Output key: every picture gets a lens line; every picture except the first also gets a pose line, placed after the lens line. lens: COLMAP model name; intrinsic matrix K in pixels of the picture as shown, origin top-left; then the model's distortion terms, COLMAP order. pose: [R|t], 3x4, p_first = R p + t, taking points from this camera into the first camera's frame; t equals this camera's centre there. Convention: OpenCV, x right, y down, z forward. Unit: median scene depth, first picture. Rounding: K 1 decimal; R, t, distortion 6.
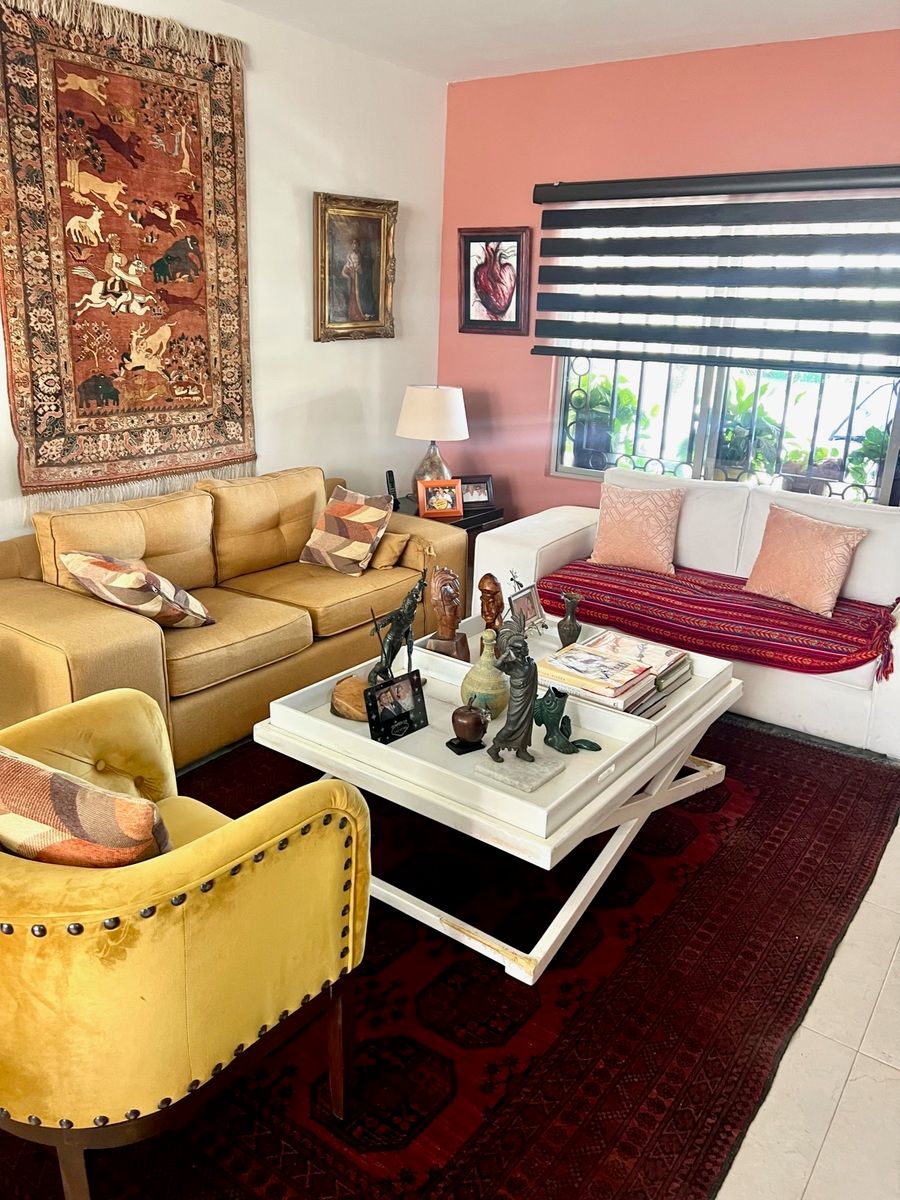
lens RADIAL K [[913.5, 0, 454.5], [0, 913.5, 582.5], [0, 0, 1]] dist [0.044700, -0.049428]
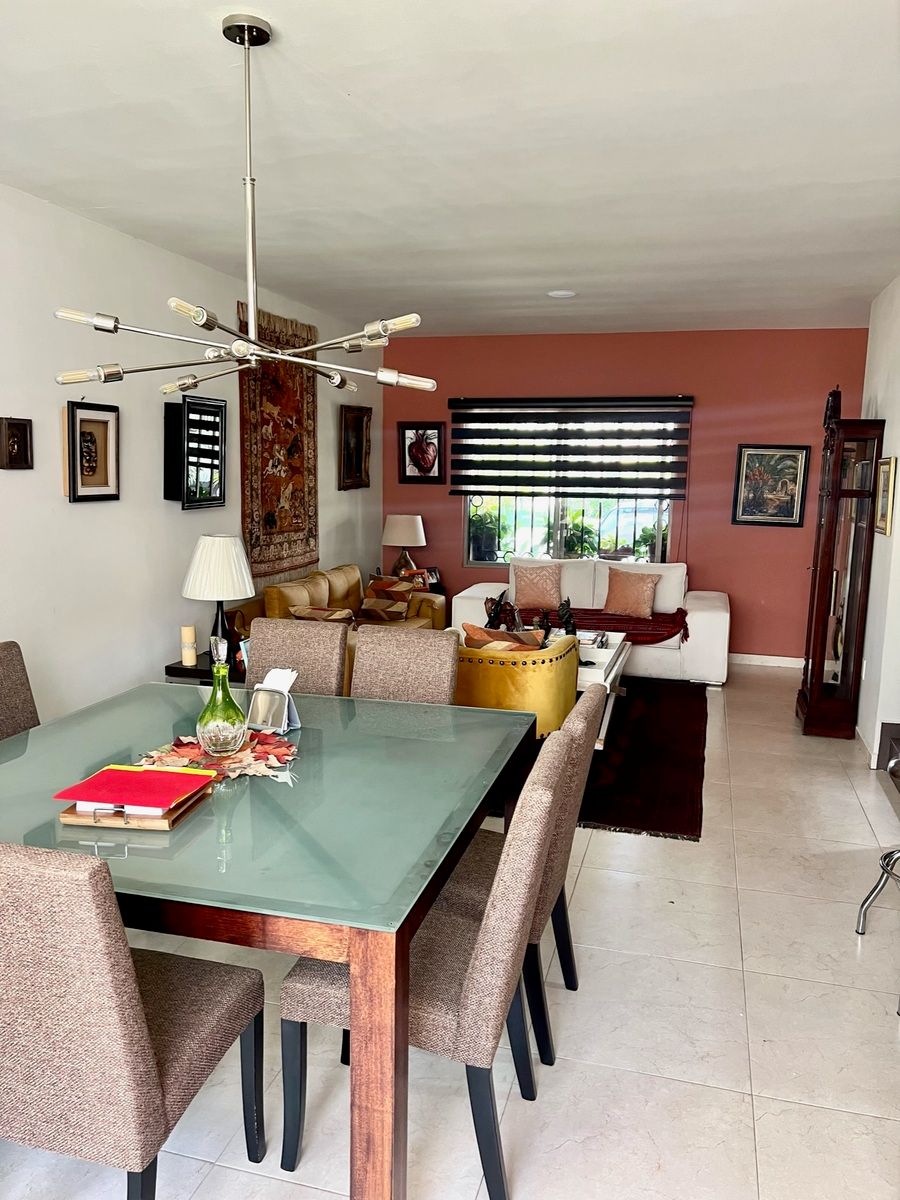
lens RADIAL K [[913.5, 0, 448.5], [0, 913.5, 602.9], [0, 0, 1]] dist [0.044700, -0.049428]
pose [[0.938034, -0.068083, 0.339790, -0.554462], [0.112826, 0.987089, -0.113690, 0.148641], [-0.327662, 0.144982, 0.933605, -0.580693]]
